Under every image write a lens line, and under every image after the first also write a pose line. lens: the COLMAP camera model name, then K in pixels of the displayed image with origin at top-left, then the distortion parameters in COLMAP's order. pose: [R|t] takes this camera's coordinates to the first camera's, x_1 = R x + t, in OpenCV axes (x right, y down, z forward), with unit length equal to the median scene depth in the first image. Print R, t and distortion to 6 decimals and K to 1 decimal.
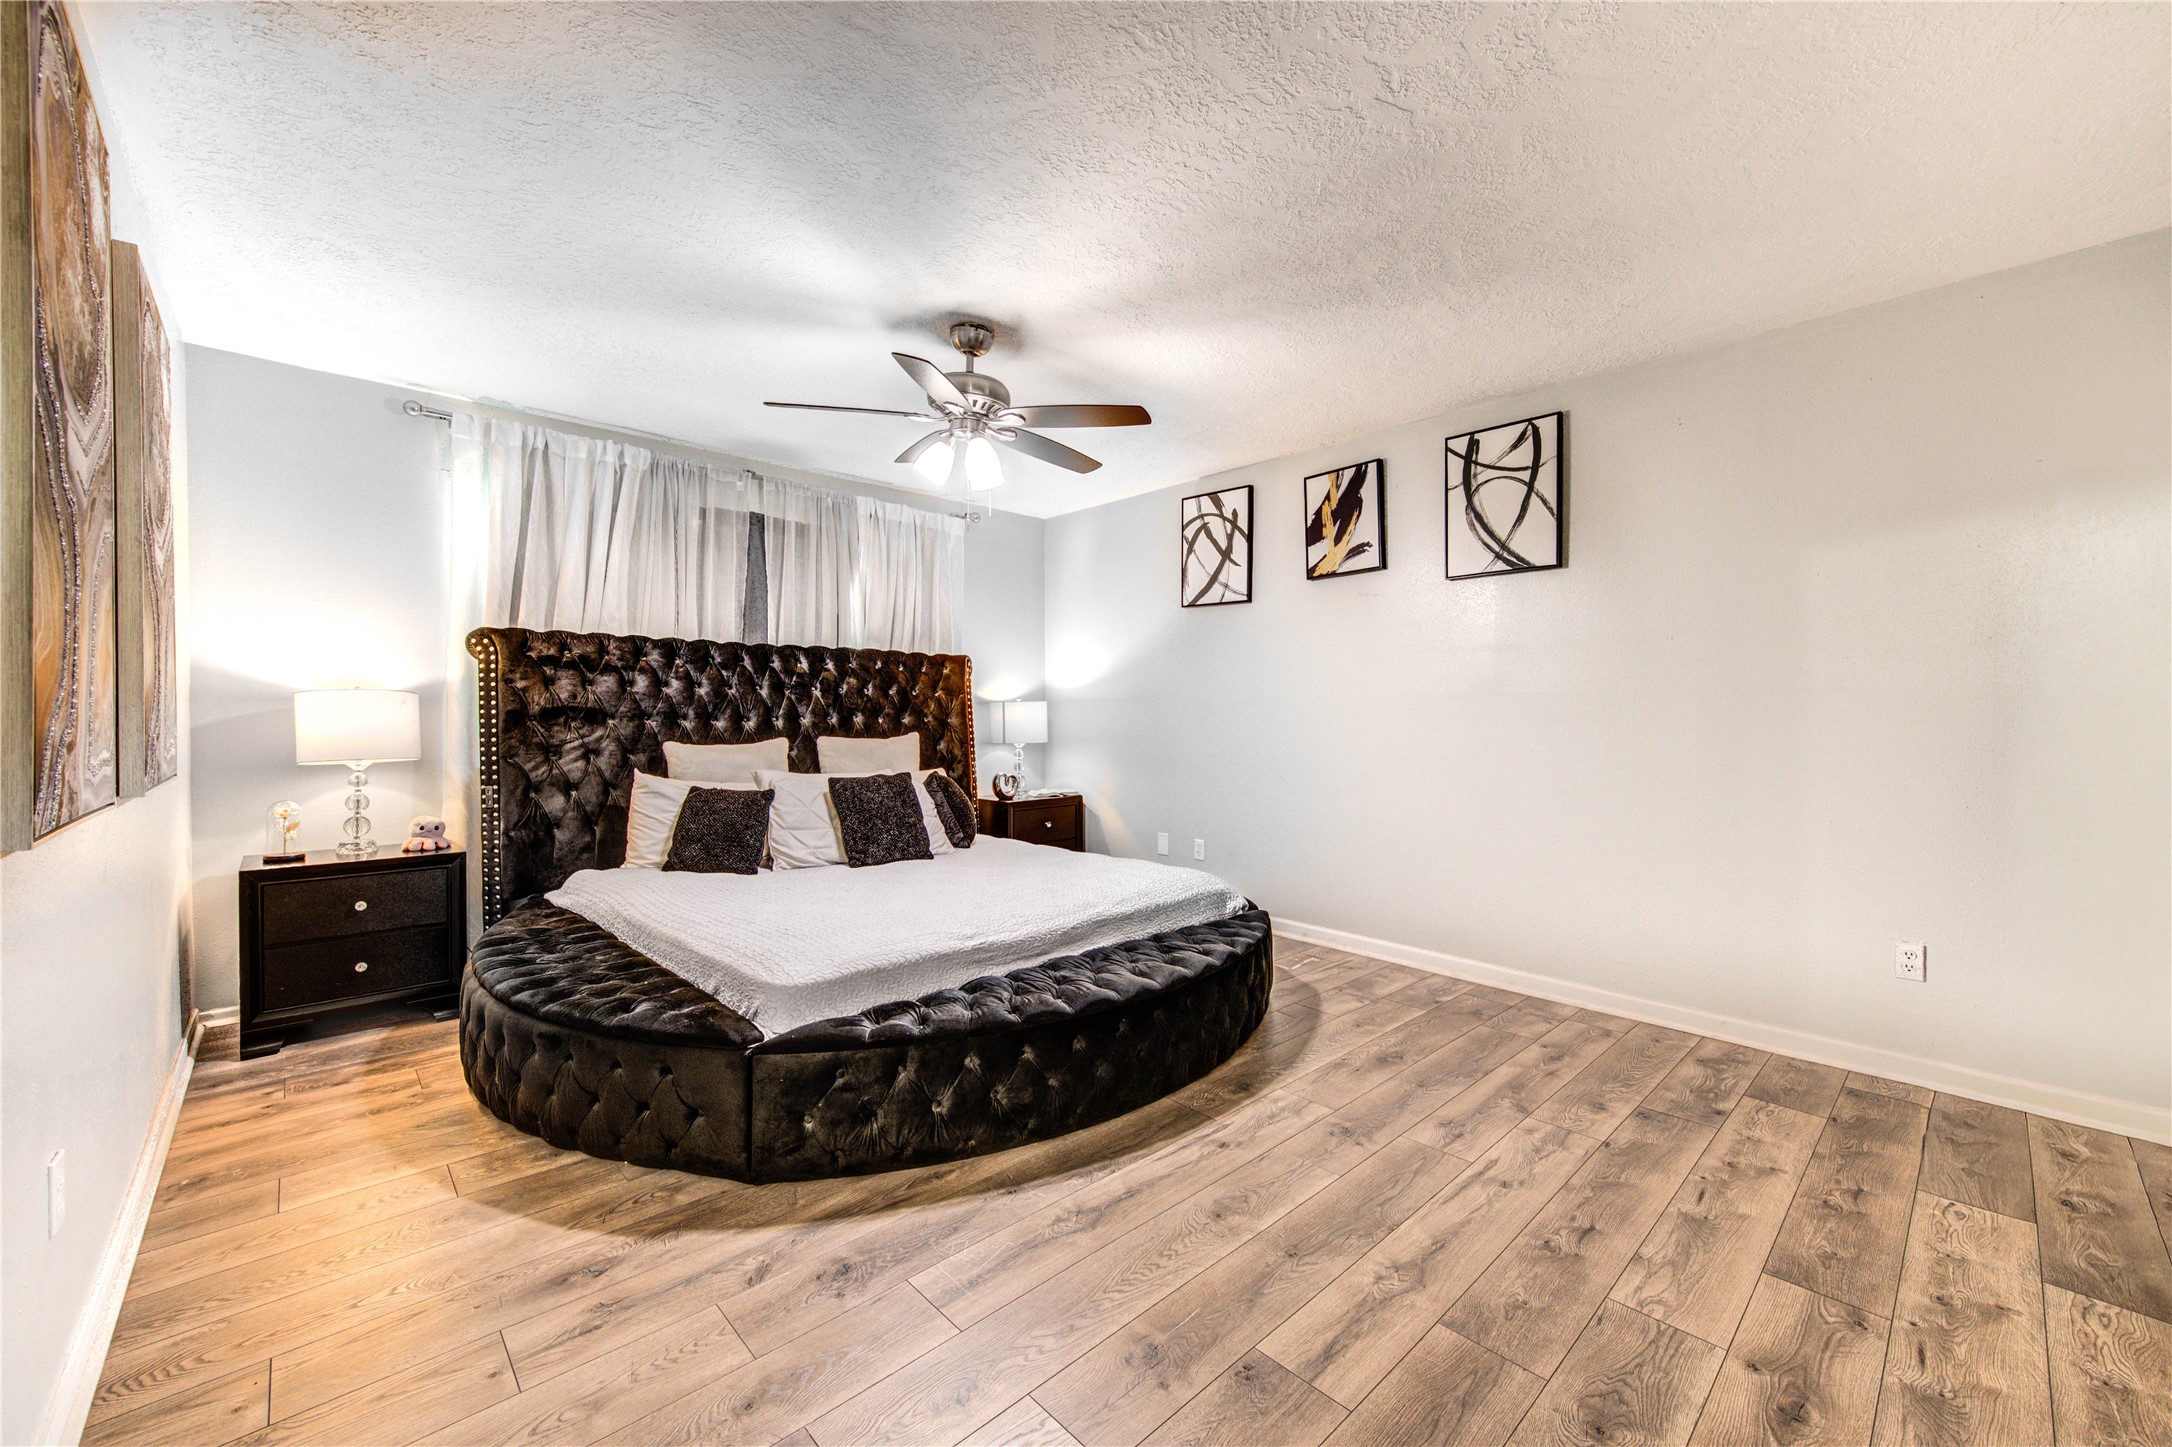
lens RADIAL K [[826.1, 0, 1082.9], [0, 826.1, 719.7], [0, 0, 1]] dist [0.001590, -0.000203]
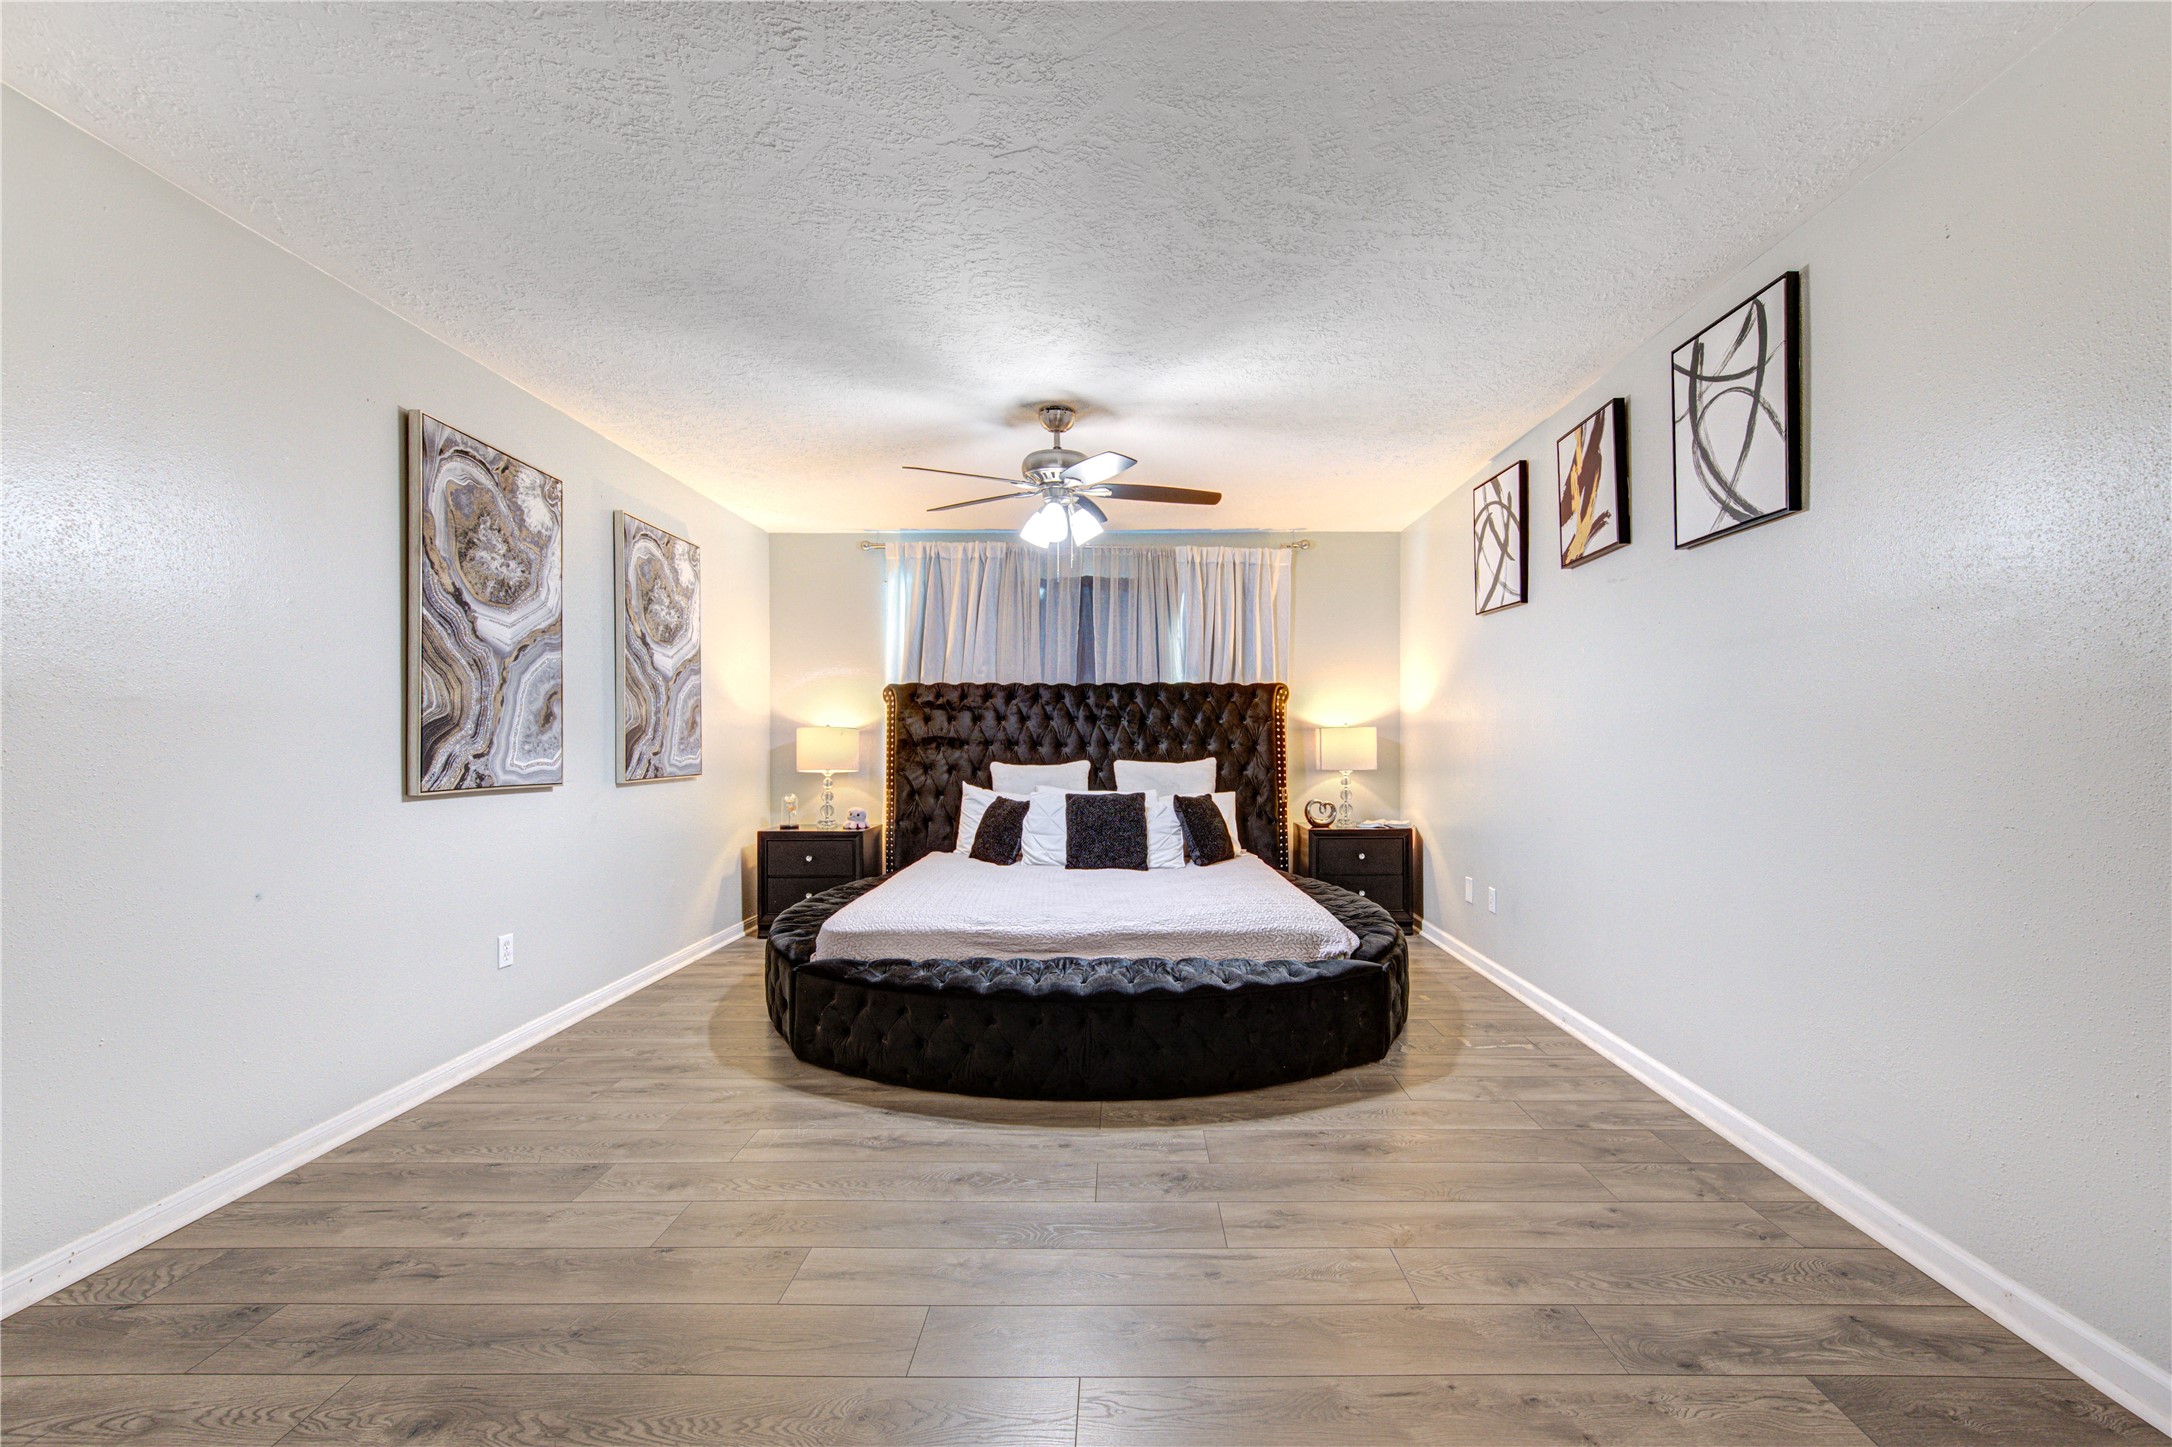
lens RADIAL K [[832.9, 0, 1135.9], [0, 832.9, 746.0], [0, 0, 1]] dist [0.000213, -0.000191]
pose [[0.745971, 0.001097, -0.665978, 0.550933], [-0.000701, 0.999999, 0.000862, -0.000822], [0.665978, -0.000176, 0.745971, 0.150284]]
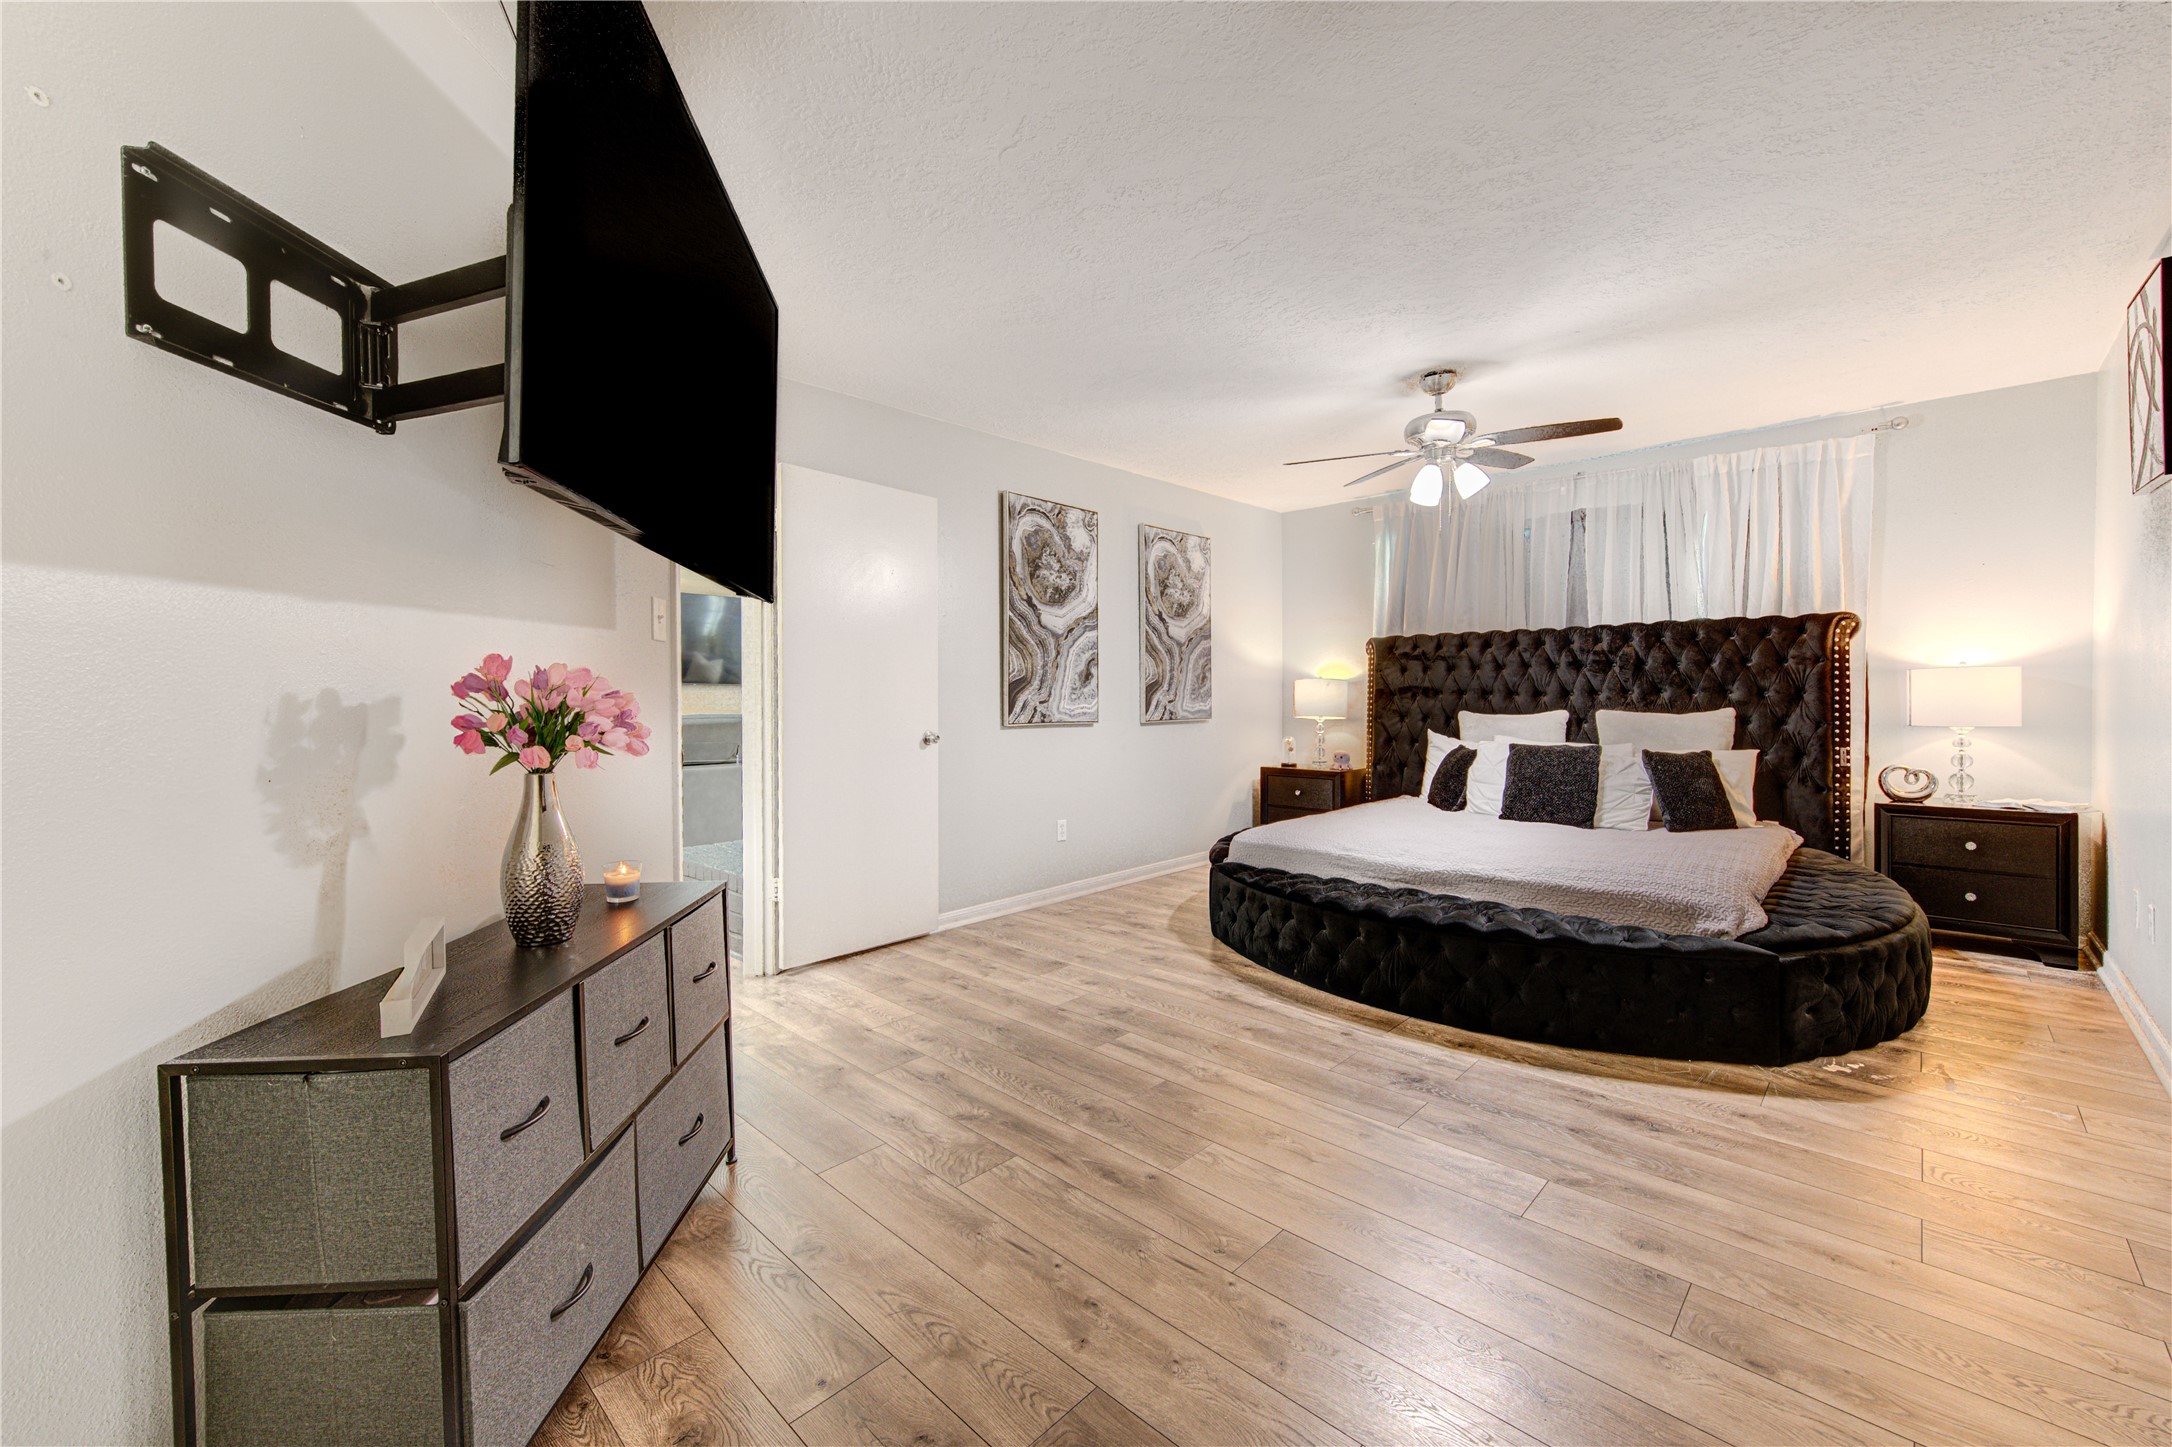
lens RADIAL K [[866.2, 0, 1116.9], [0, 866.2, 705.7], [0, 0, 1]] dist [-0.000097, -0.000342]
pose [[0.089956, 0.010421, -0.995891, 0.832628], [0.002340, 0.999940, 0.010674, 0.001445], [0.995943, -0.003290, 0.089926, 0.310654]]
